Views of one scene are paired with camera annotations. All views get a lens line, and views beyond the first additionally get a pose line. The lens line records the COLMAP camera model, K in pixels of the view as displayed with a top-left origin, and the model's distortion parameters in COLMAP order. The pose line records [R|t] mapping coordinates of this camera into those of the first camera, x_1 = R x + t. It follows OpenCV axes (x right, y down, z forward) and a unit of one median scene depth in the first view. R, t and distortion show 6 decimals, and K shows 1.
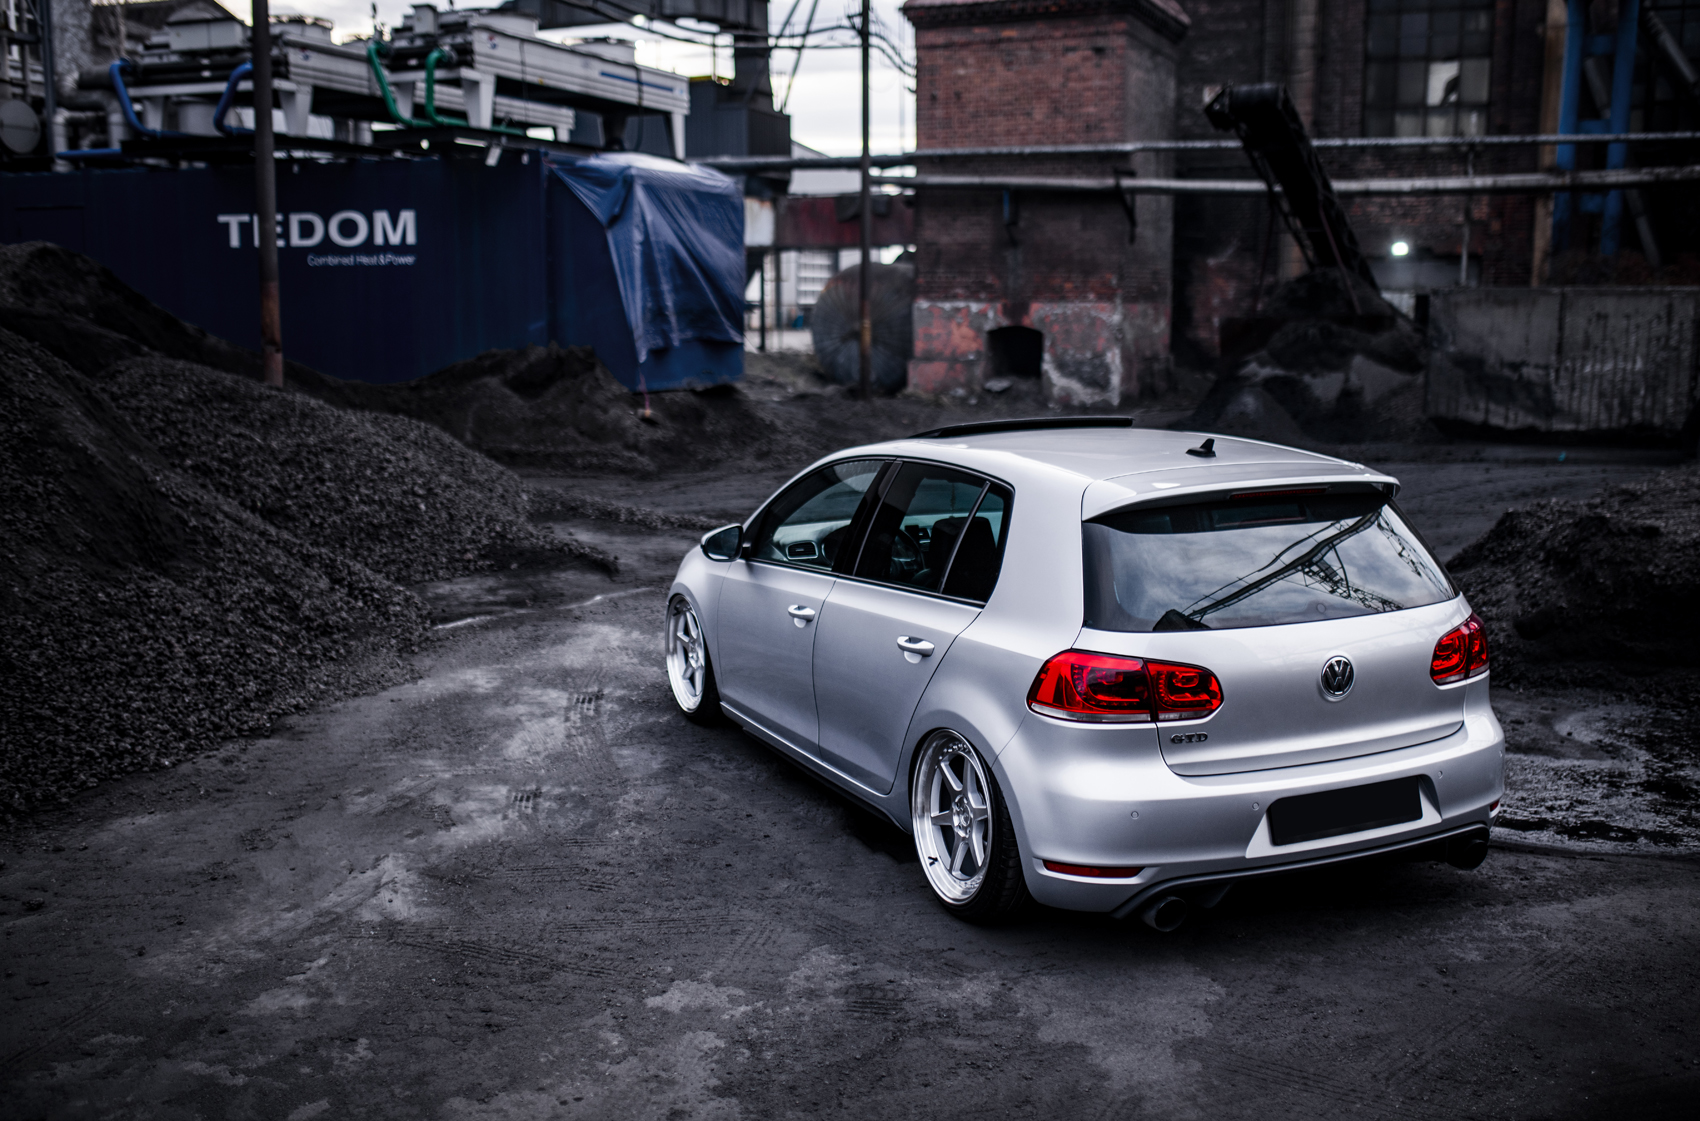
lens RADIAL K [[1639.6, 0, 858.0], [0, 1639.6, 556.1], [0, 0, 1]] dist [-0.065657, 0.105611]
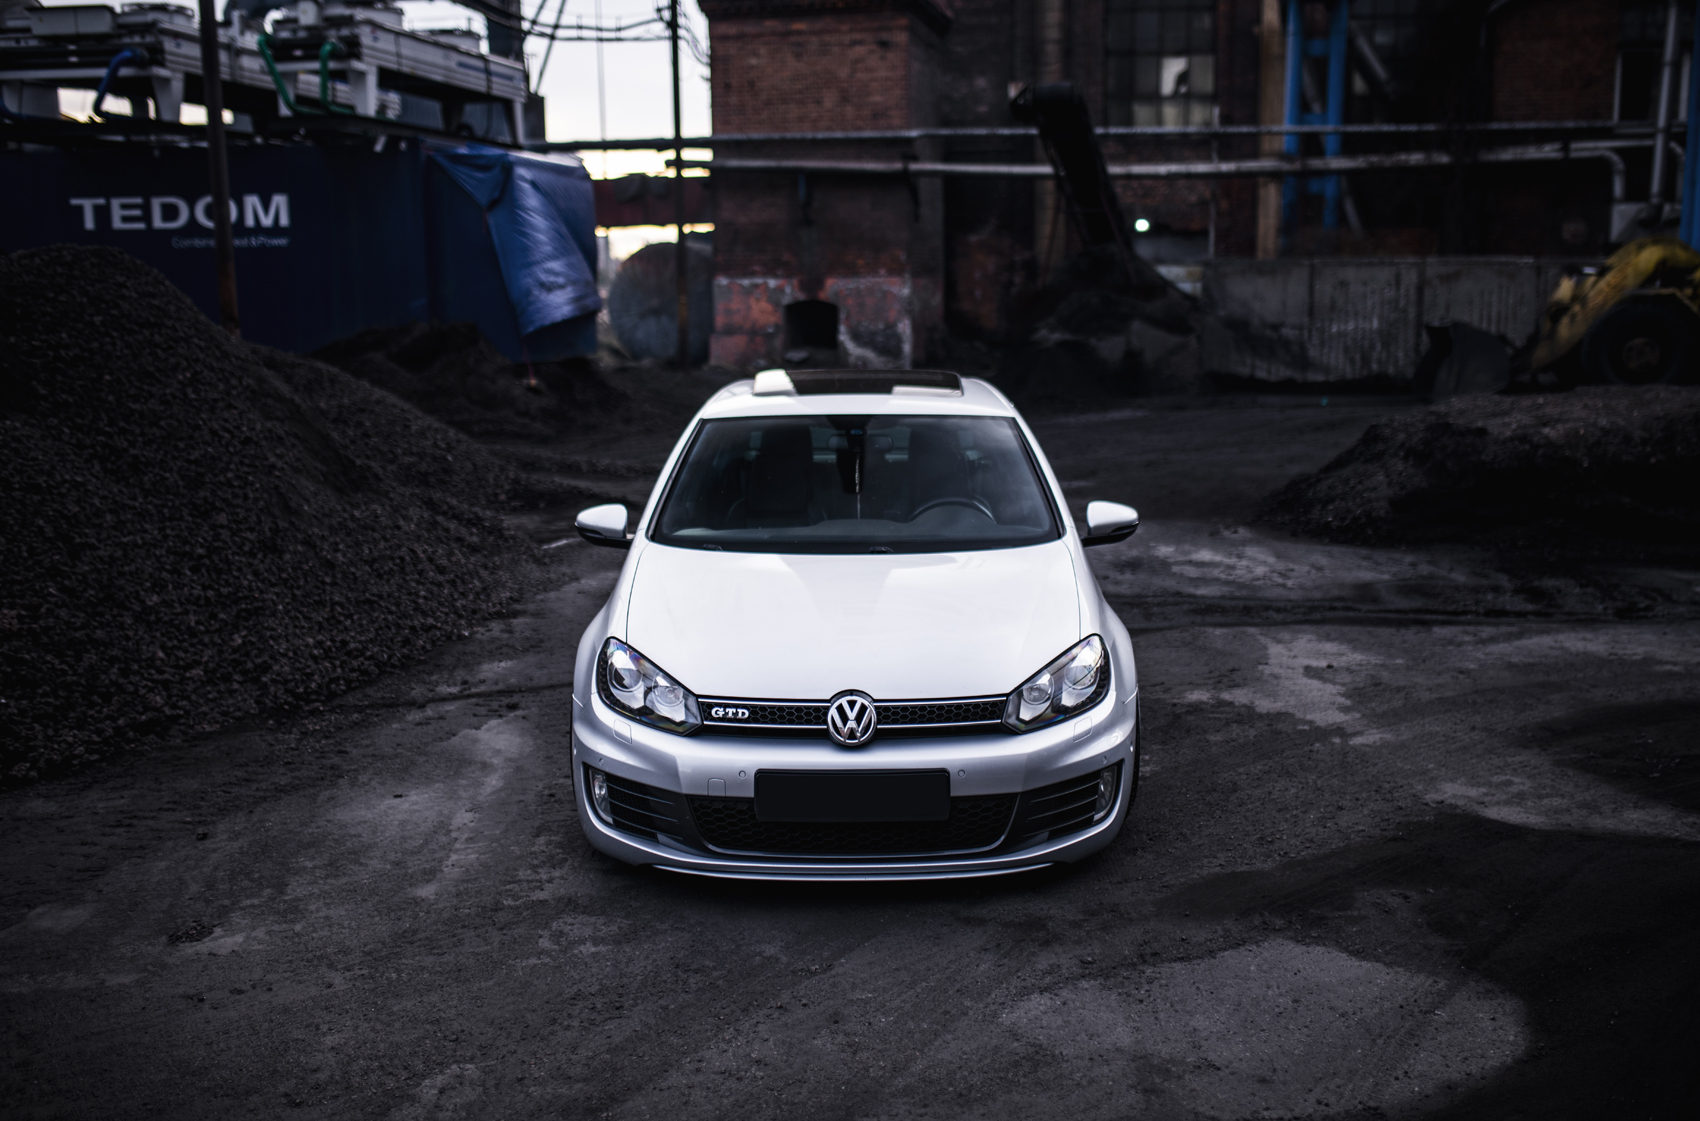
lens RADIAL K [[1685.5, 0, 874.3], [0, 1685.5, 564.3], [0, 0, 1]] dist [-0.063476, 0.101036]
pose [[0.978708, -0.043491, 0.200598, -0.127477], [0.041020, 0.999023, 0.016462, 0.021863], [-0.201118, -0.007883, 0.979535, -0.122890]]
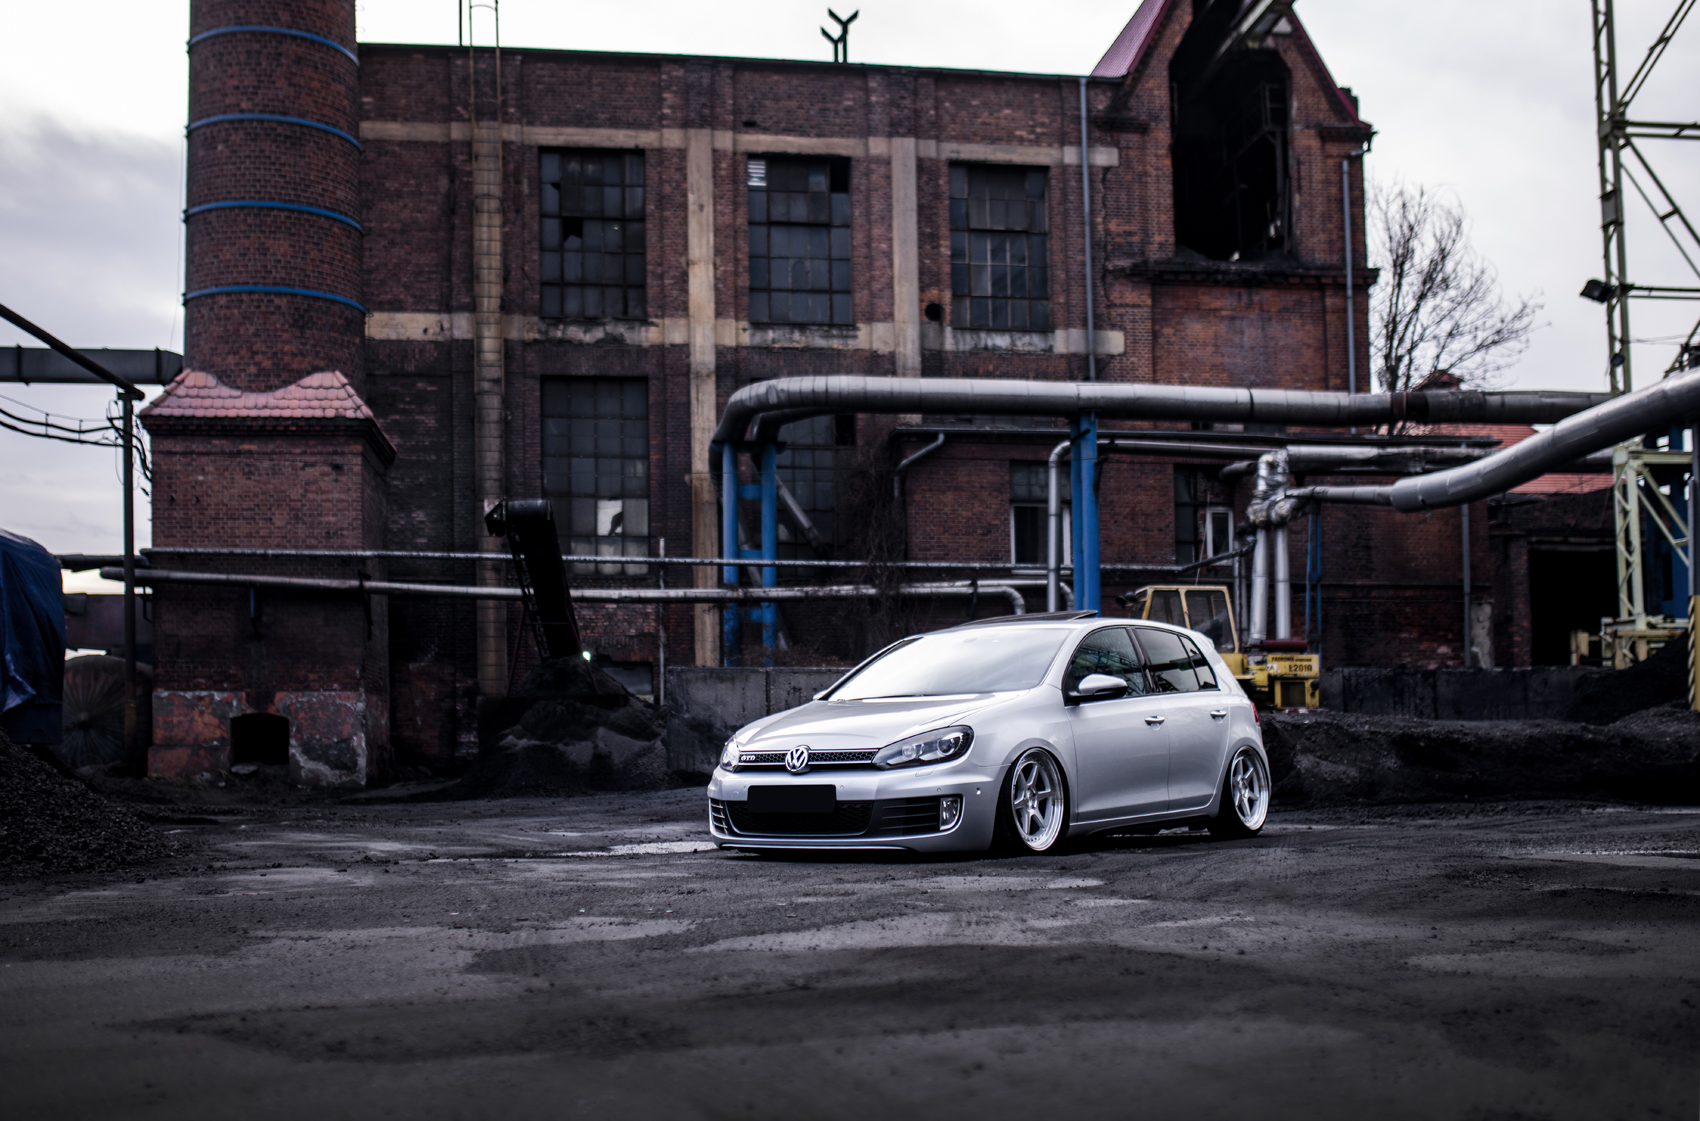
lens RADIAL K [[1919.0, 0, 823.4], [0, 1919.0, 564.3], [0, 0, 1]] dist [-0.073827, 0.192815]
pose [[0.861454, 0.052004, 0.505167, -0.280477], [0.084917, 0.965987, -0.244250, 0.120124], [-0.500687, 0.253307, 0.827737, -0.269495]]
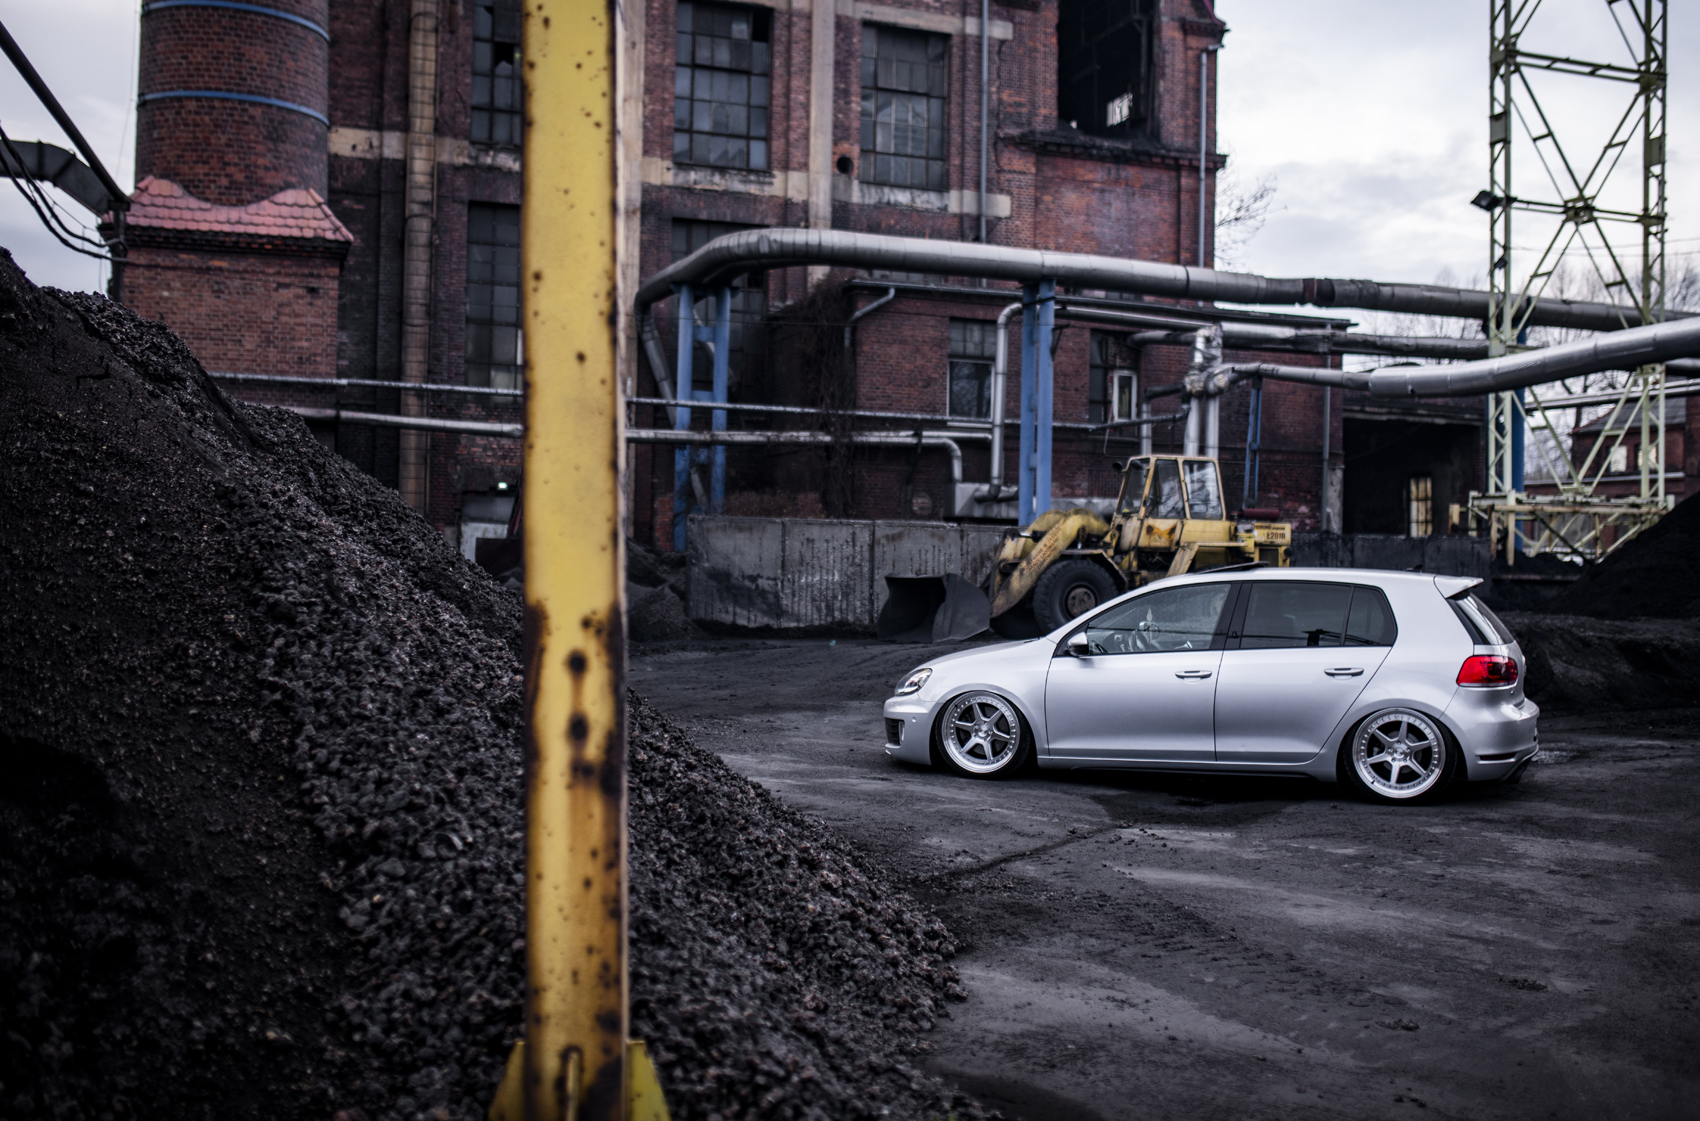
lens RADIAL K [[1688.3, 0, 855.6], [0, 1688.3, 557.6], [0, 0, 1]] dist [-0.065737, 0.113613]
pose [[0.724504, 0.014085, 0.689127, -0.460260], [0.088673, 0.989579, -0.113451, 0.025217], [-0.683543, 0.143303, 0.715705, -0.006919]]
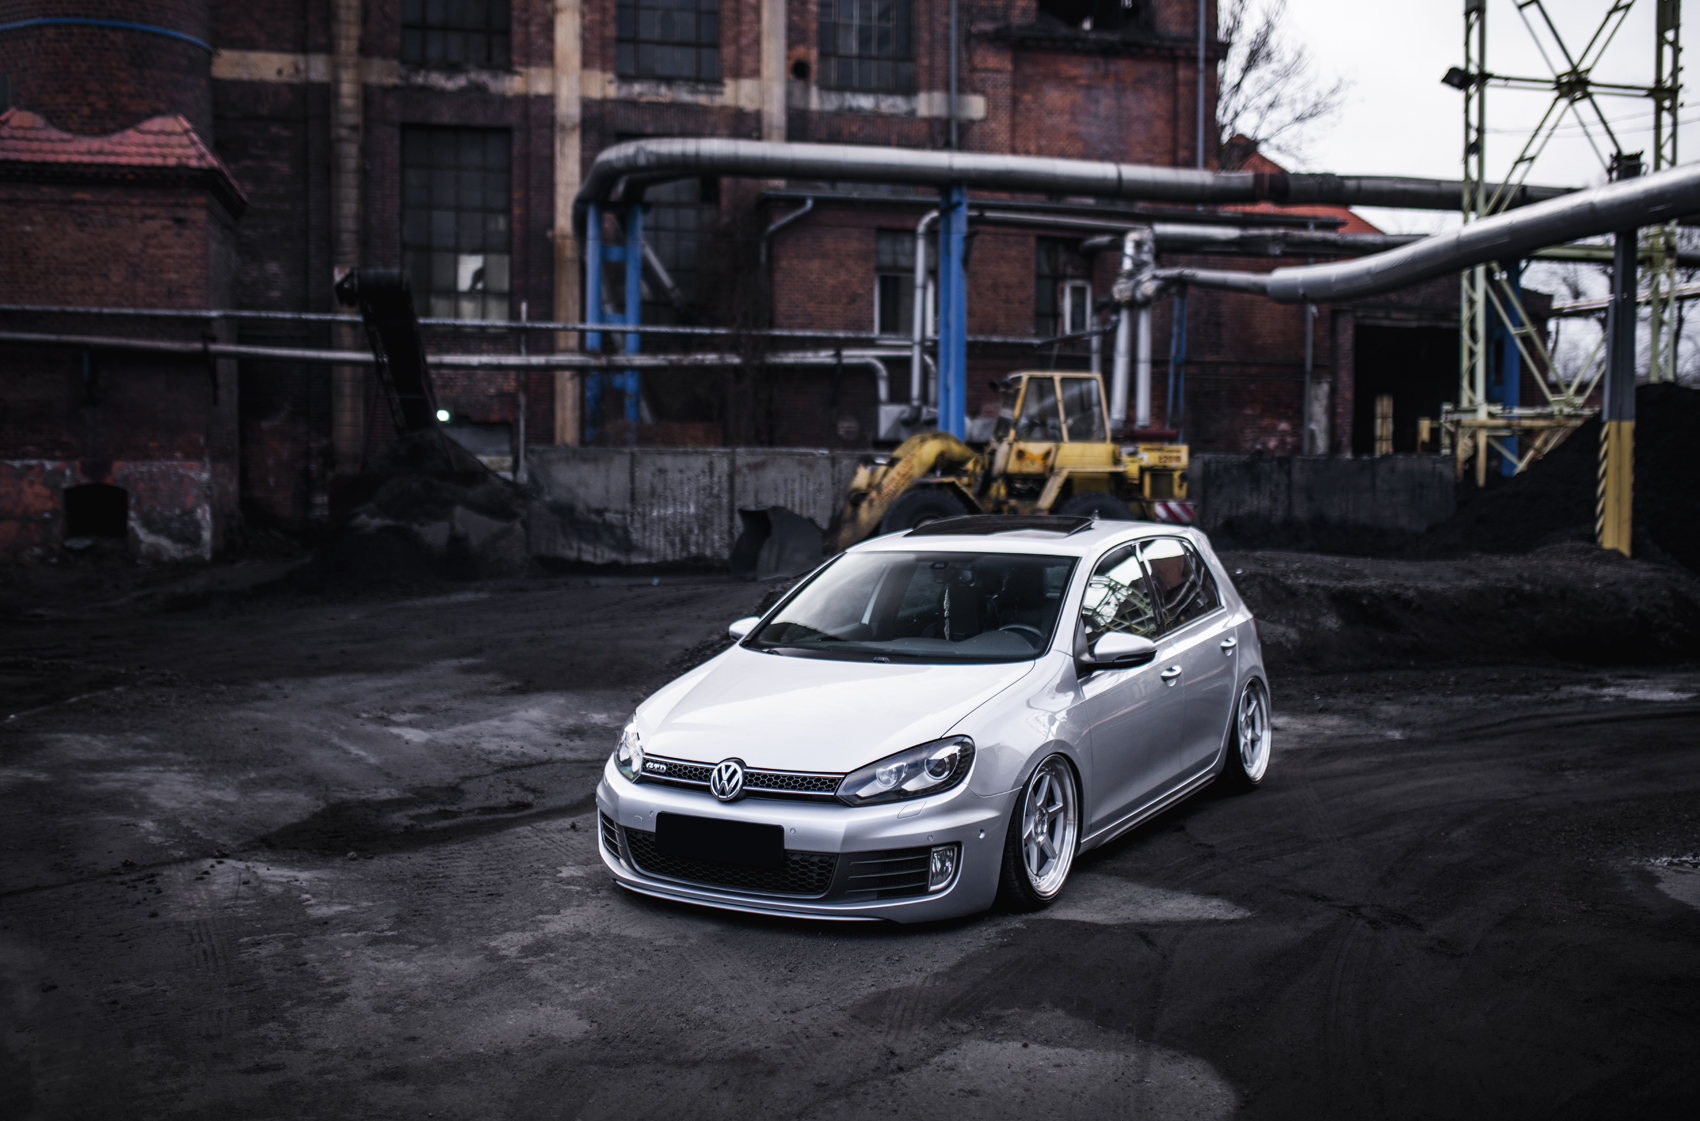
lens RADIAL K [[1663.4, 0, 857.4], [0, 1663.4, 556.7], [0, 0, 1]] dist [-0.060775, 0.095129]
pose [[0.801356, -0.025166, 0.597658, -0.184958], [0.087052, 0.993385, -0.074893, 0.026195], [-0.591819, 0.112044, 0.798246, -0.098331]]
